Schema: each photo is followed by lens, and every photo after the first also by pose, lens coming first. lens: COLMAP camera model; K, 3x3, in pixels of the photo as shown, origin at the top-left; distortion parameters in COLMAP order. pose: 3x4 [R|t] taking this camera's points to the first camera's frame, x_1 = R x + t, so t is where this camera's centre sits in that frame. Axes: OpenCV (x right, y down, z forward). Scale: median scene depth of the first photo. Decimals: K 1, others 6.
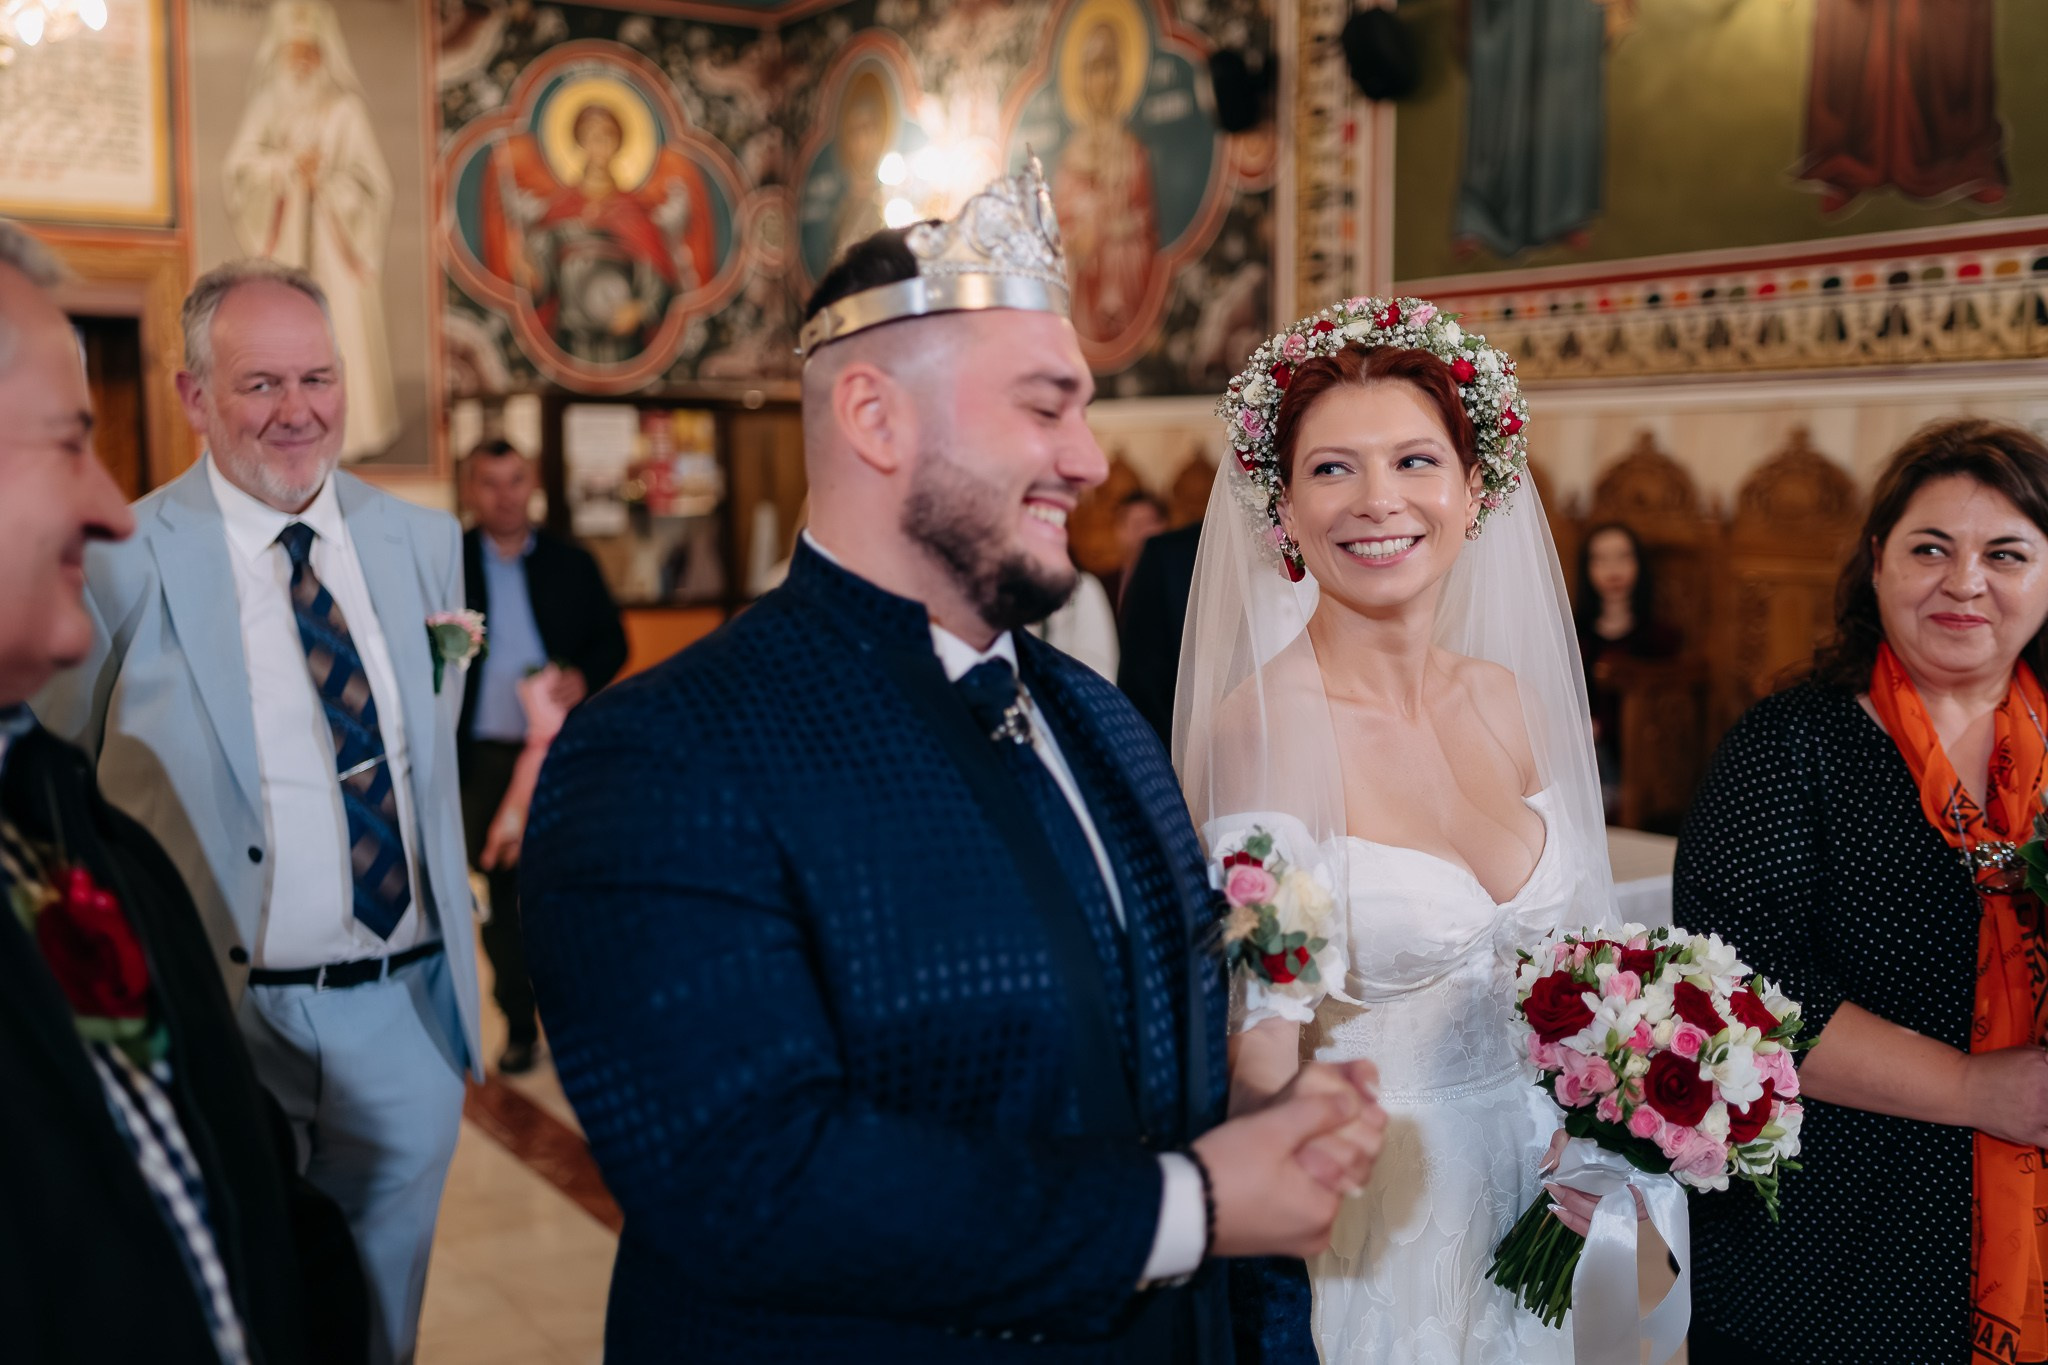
lens RADIAL K [[2014.9, 0, 1055.3], [0, 2014.9, 680.2], [0, 0, 1]] dist [-0.030136, 0.005755]
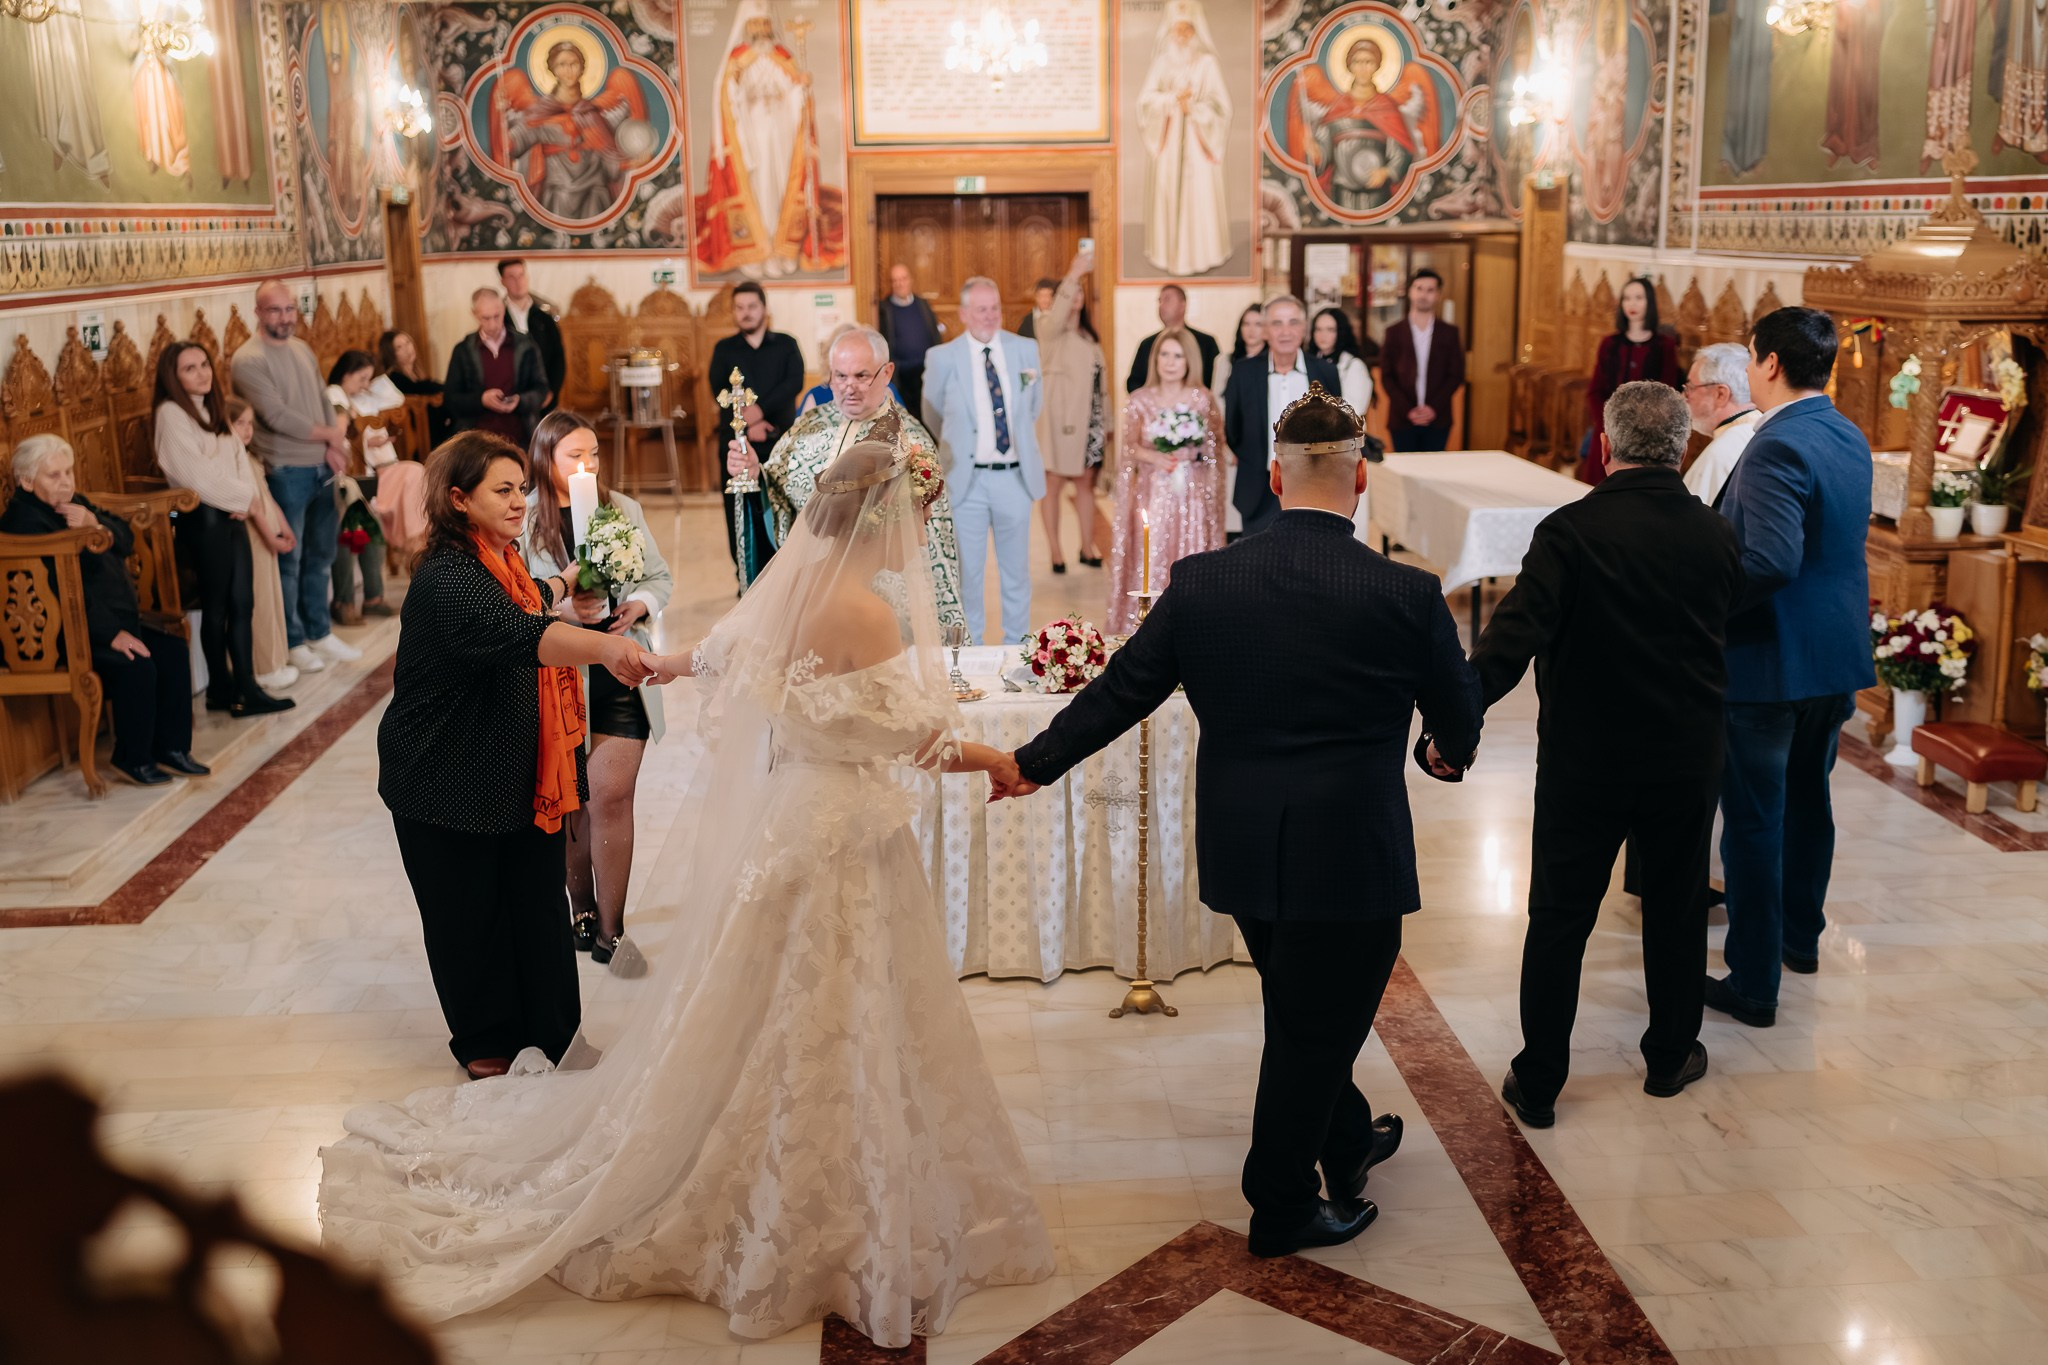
lens RADIAL K [[2066.2, 0, 1054.3], [0, 2066.2, 673.8], [0, 0, 1]] dist [-0.002935, -0.012639]
pose [[0.854970, 0.102600, -0.508429, 0.474864], [-0.039484, 0.990270, 0.133438, -0.000787], [0.517172, -0.094010, 0.850703, -0.598294]]
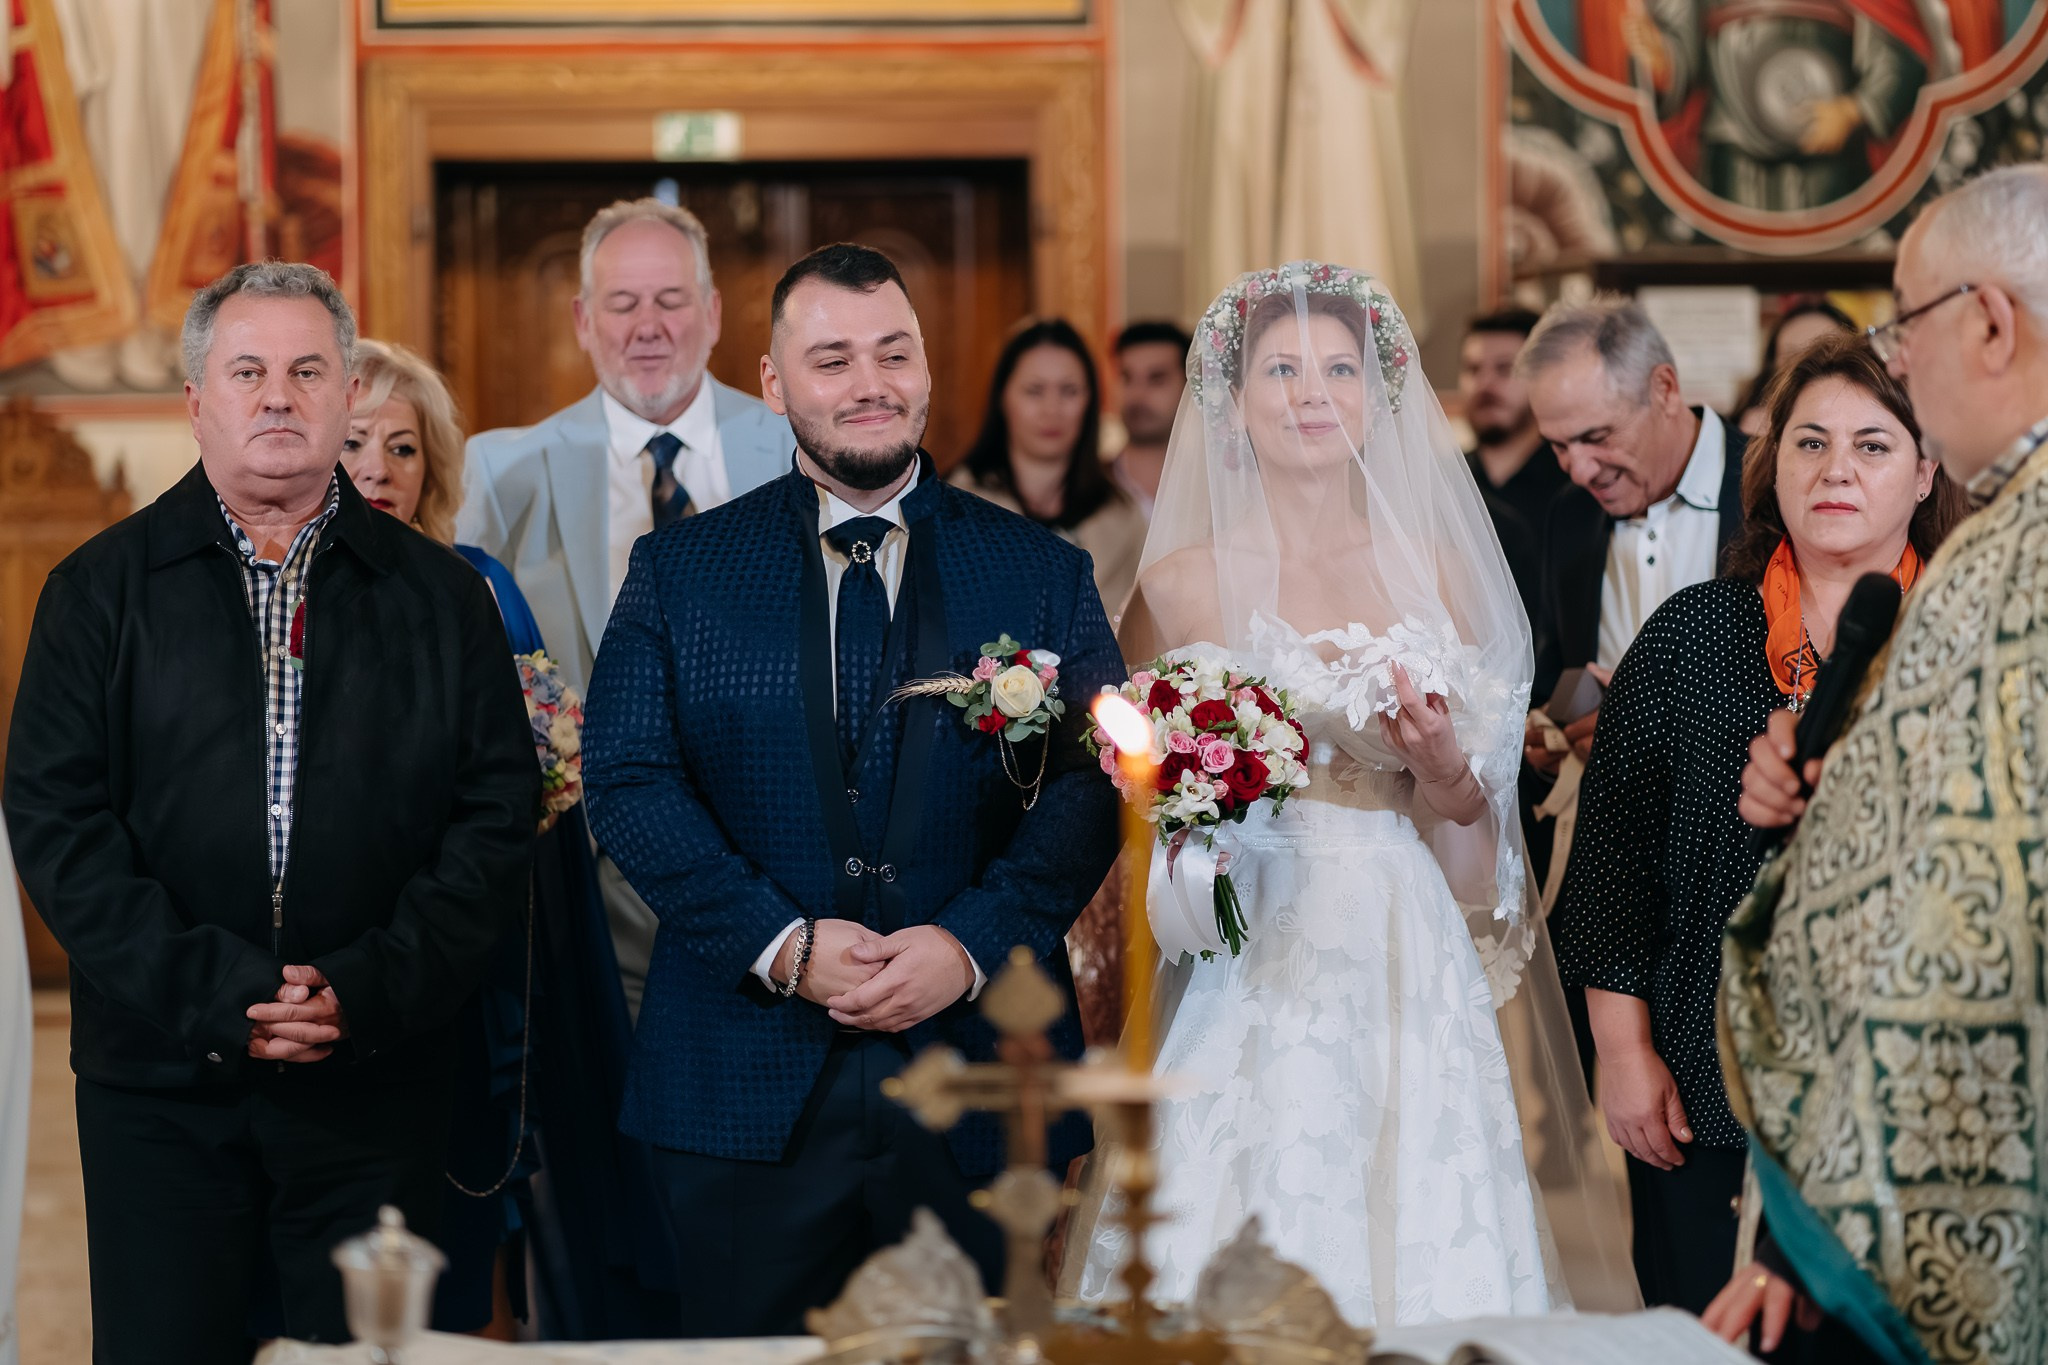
lens RADIAL K [[4966.9, 0, 864.2], [0, 4966.9, 679.8], [0, 0, 1]] dist [0.067889, -0.527923]
pose [[0.855872, 0.018659, -0.516851, 0.309472], [-0.042735, 0.998483, -0.034721, 0.040640], [0.515419, 0.051804, 0.855371, -0.366354]]
